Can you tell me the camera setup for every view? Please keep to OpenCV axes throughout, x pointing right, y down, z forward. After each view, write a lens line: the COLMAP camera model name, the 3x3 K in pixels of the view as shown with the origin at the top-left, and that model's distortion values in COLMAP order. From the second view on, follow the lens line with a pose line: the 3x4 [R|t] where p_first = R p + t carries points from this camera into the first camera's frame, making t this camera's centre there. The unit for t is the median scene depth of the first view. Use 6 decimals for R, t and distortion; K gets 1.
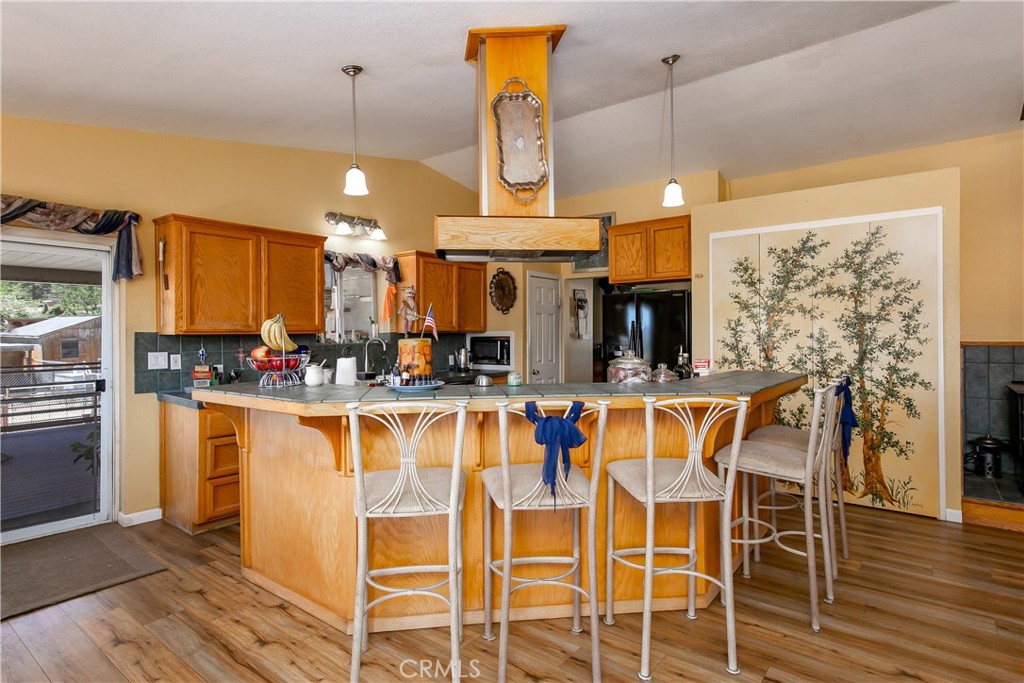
lens RADIAL K [[538.3, 0, 512.0], [0, 538.3, 334.8], [0, 0, 1]] dist [0.006807, 0.001335]
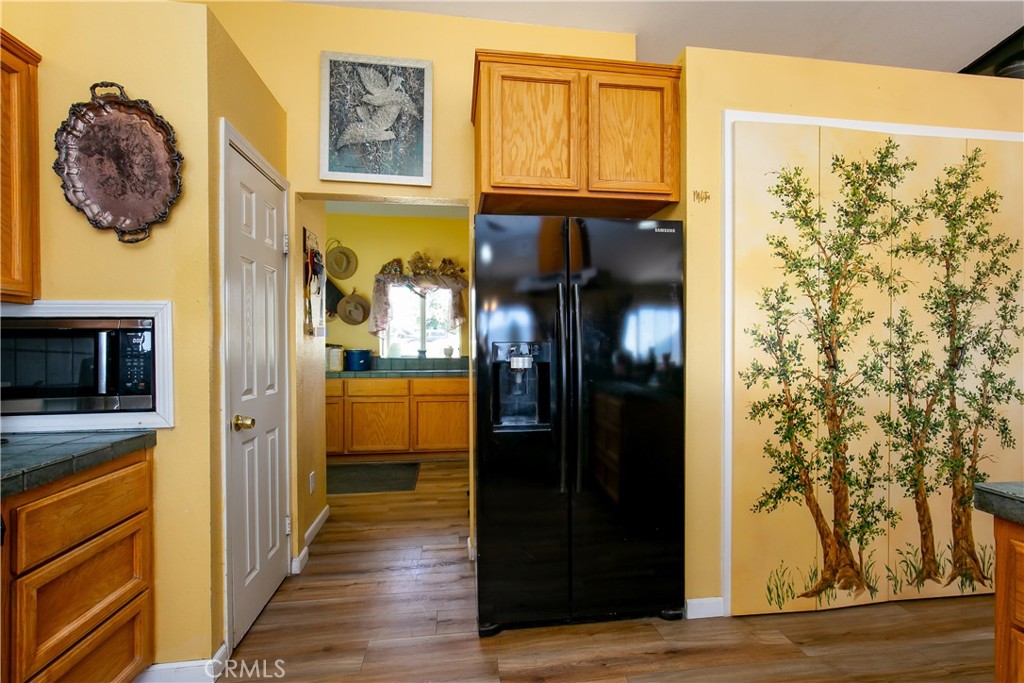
lens RADIAL K [[467.2, 0, 517.9], [0, 467.2, 345.5], [0, 0, 1]] dist [-0.005334, 0.001737]
pose [[0.690290, -0.005060, 0.723515, -0.075285], [-0.003434, 0.999941, 0.010270, 0.022570], [-0.723525, -0.009574, 0.690232, 0.951953]]
